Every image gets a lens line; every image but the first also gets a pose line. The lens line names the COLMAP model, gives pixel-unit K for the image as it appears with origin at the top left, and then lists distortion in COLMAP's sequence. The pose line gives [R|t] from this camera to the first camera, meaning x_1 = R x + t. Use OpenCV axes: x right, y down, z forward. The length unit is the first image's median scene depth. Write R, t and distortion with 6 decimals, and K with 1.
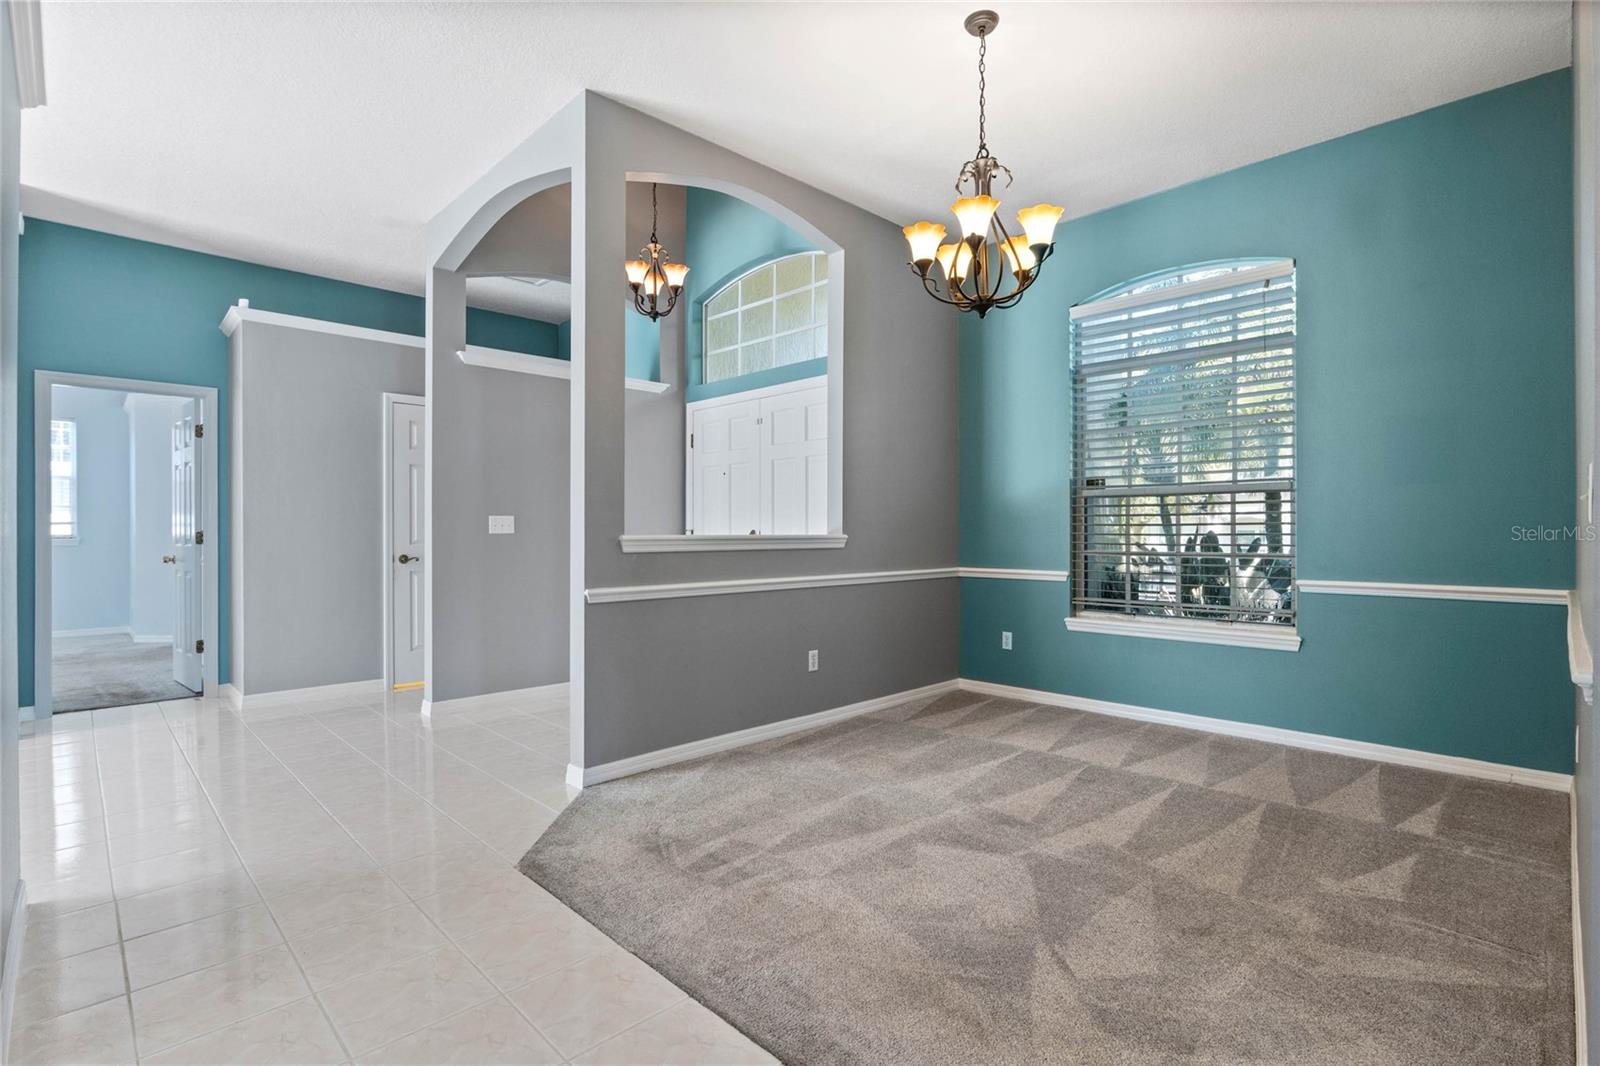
lens RADIAL K [[746.4, 0, 835.4], [0, 746.4, 537.2], [0, 0, 1]] dist [-0.022018, 0.006554]
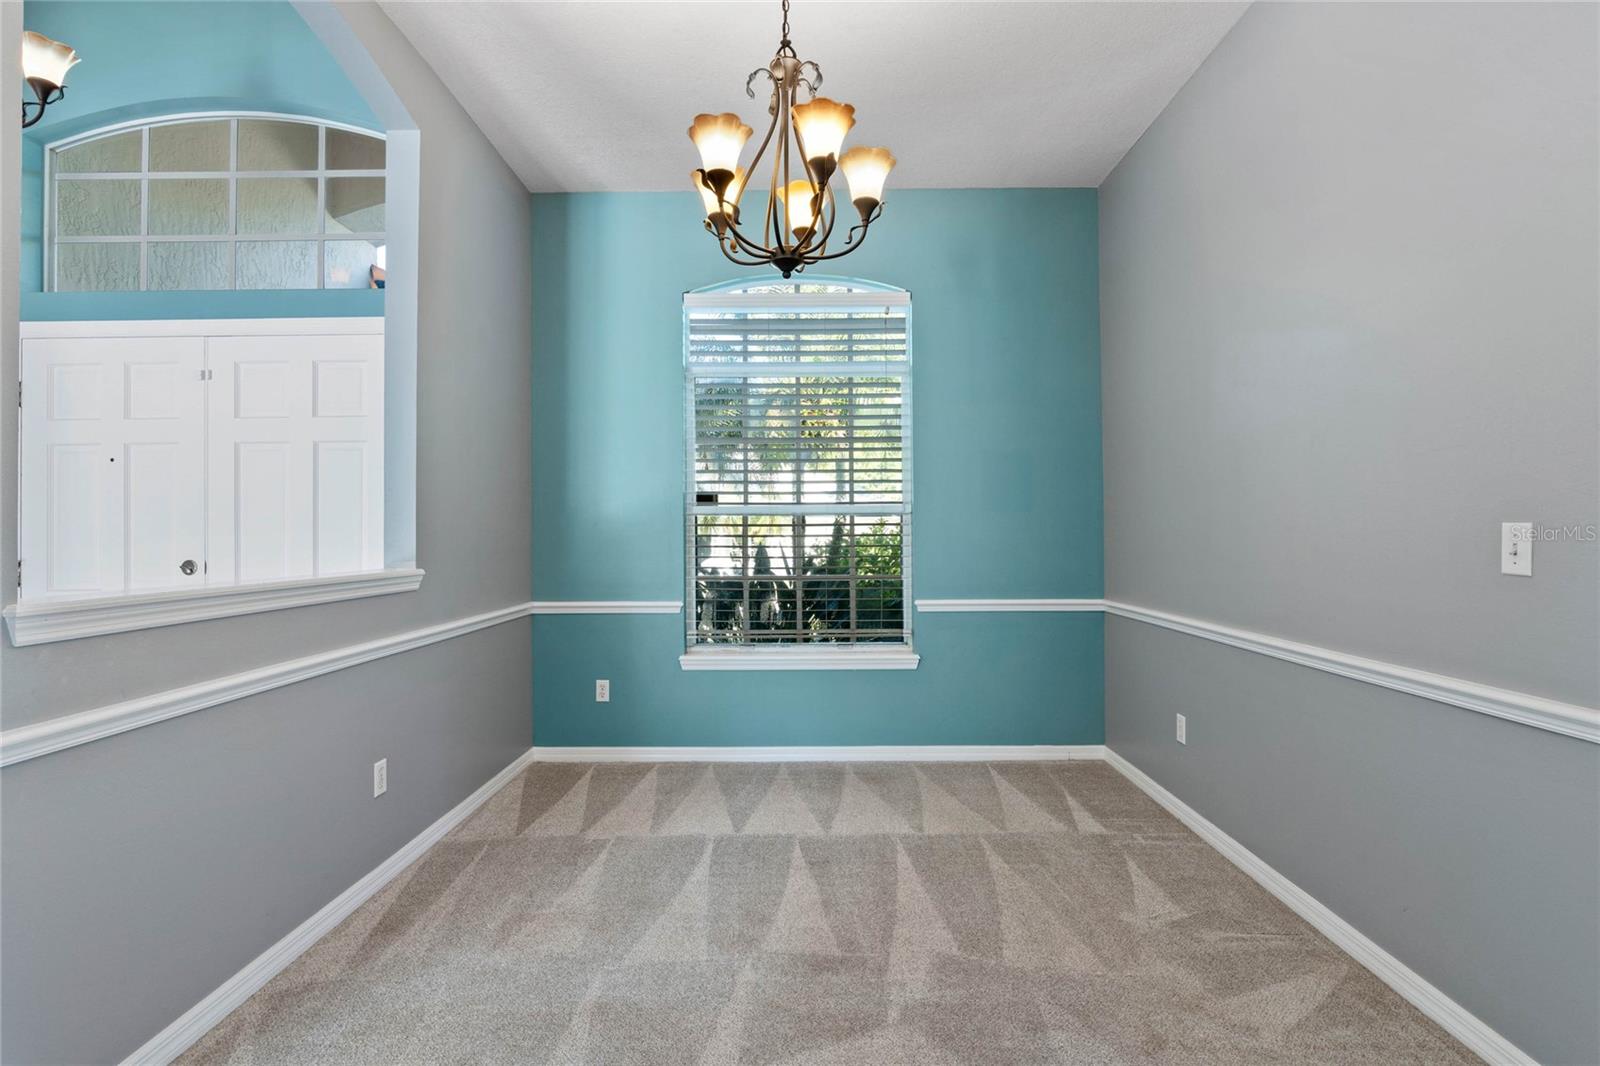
lens RADIAL K [[746.4, 0, 801.1], [0, 746.4, 531.9], [0, 0, 1]] dist [-0.022018, 0.006554]
pose [[0.729123, -0.001290, 0.684381, -0.230036], [0.007936, 0.999947, -0.006570, -0.036031], [-0.684336, 0.010222, 0.729095, 0.376320]]
